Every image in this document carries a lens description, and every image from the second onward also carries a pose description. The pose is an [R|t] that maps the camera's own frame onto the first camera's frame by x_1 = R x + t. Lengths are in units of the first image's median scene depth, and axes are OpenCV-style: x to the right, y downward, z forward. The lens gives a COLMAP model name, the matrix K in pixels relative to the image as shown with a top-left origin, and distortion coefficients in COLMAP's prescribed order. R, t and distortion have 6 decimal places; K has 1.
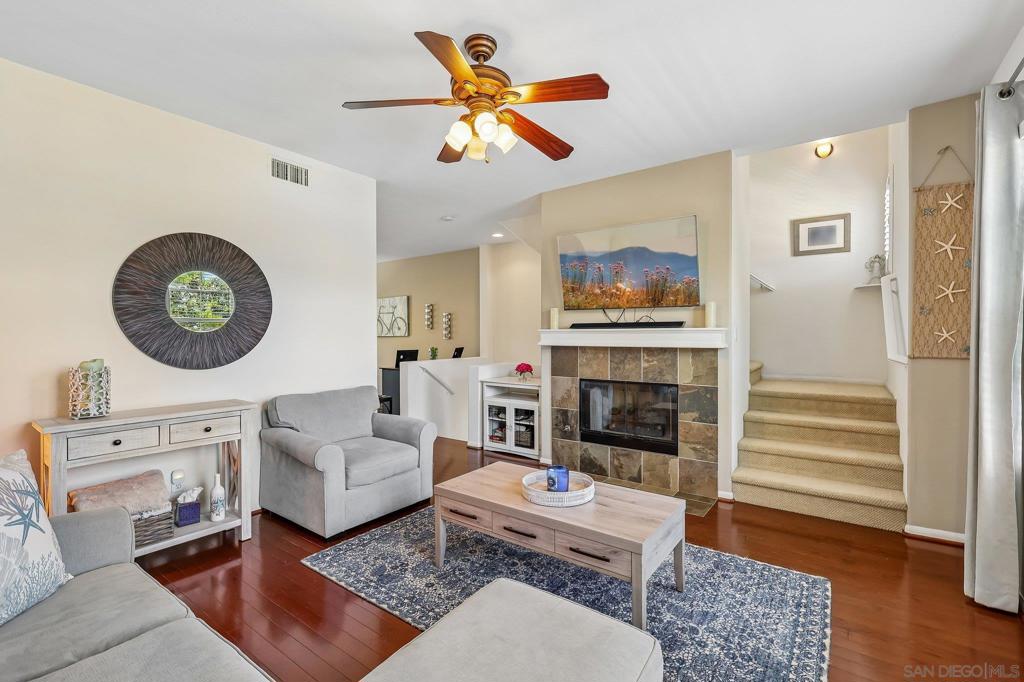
lens RADIAL K [[448.3, 0, 512.3], [0, 448.3, 338.3], [0, 0, 1]] dist [0.000560, -0.000379]
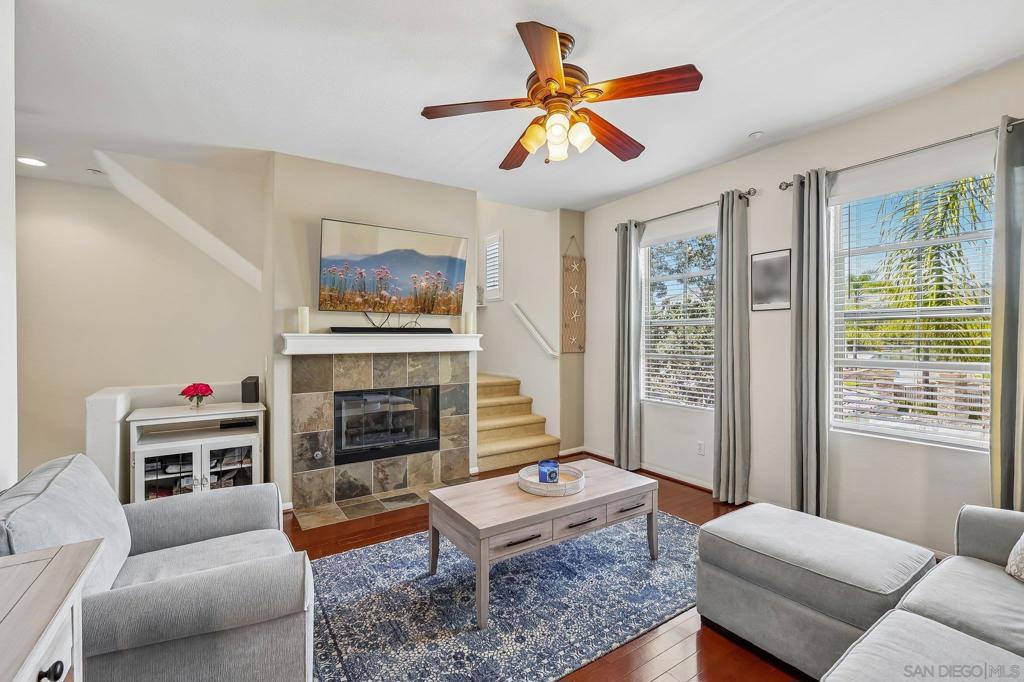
lens RADIAL K [[448.3, 0, 512.3], [0, 448.3, 340.3], [0, 0, 1]] dist [0.000560, -0.000379]
pose [[0.349308, -0.002892, 0.937004, -0.561853], [0.010449, 0.999945, -0.000809, -0.003938], [-0.936950, 0.010073, 0.349319, 0.414158]]
